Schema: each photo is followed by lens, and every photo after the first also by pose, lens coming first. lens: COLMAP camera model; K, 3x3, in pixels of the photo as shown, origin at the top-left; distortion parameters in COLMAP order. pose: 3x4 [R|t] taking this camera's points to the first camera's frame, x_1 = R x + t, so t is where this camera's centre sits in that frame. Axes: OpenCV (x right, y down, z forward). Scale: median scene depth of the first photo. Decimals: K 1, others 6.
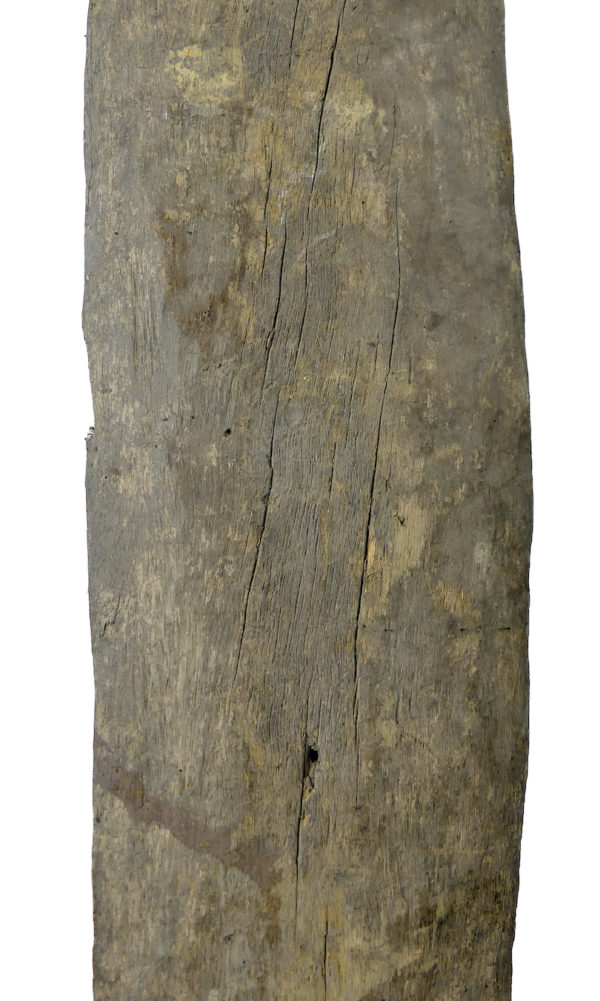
lens RADIAL K [[801.5, 0, 304.0], [0, 801.5, 494.1], [0, 0, 1]] dist [-0.039669, 0.037373]
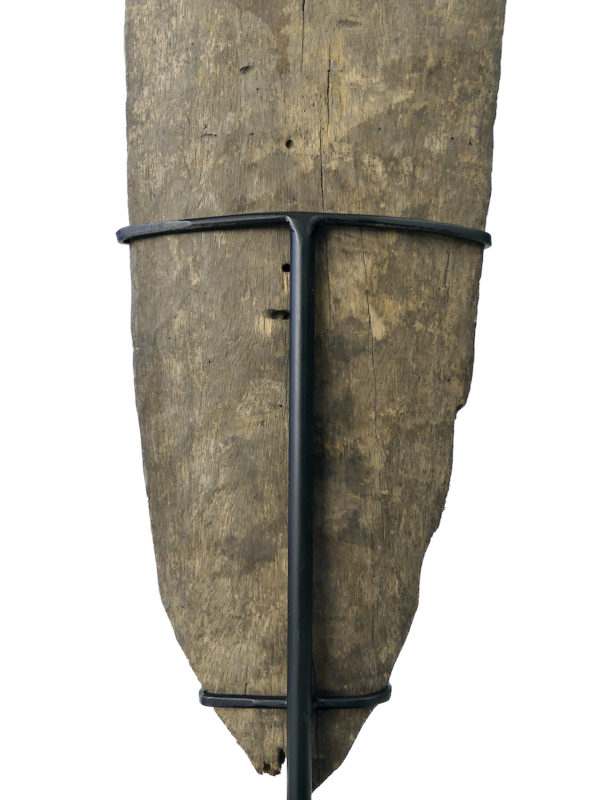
lens RADIAL K [[755.2, 0, 297.6], [0, 755.2, 390.6], [0, 0, 1]] dist [-0.031726, 0.019198]
pose [[0.999680, 0.000594, -0.025292, 0.009825], [0.001326, 0.997121, 0.075817, 0.897987], [0.025264, -0.075826, 0.996801, -0.107049]]
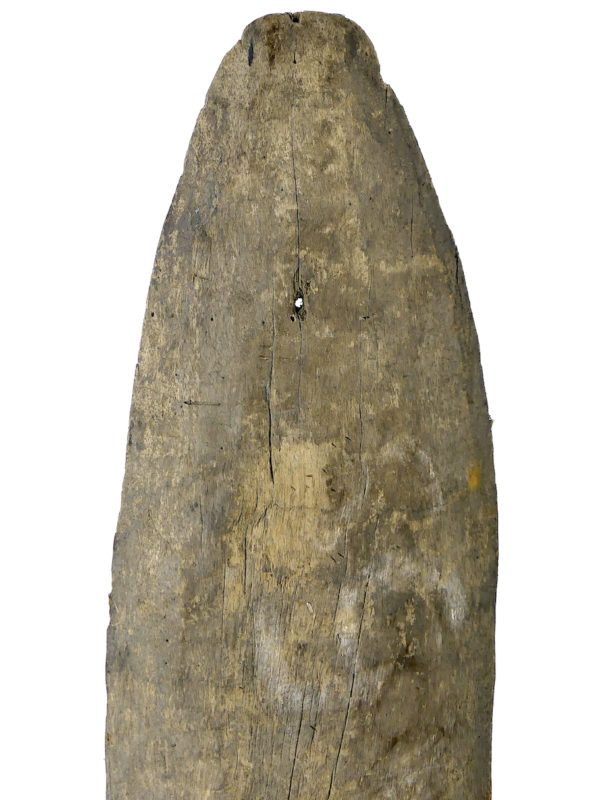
lens RADIAL K [[755.2, 0, 297.6], [0, 755.2, 390.6], [0, 0, 1]] dist [-0.031726, 0.019198]
pose [[0.997911, 0.013634, -0.063148, 0.059977], [0.001697, 0.971604, 0.236605, -1.485946], [0.064581, -0.236218, 0.969552, 0.138770]]
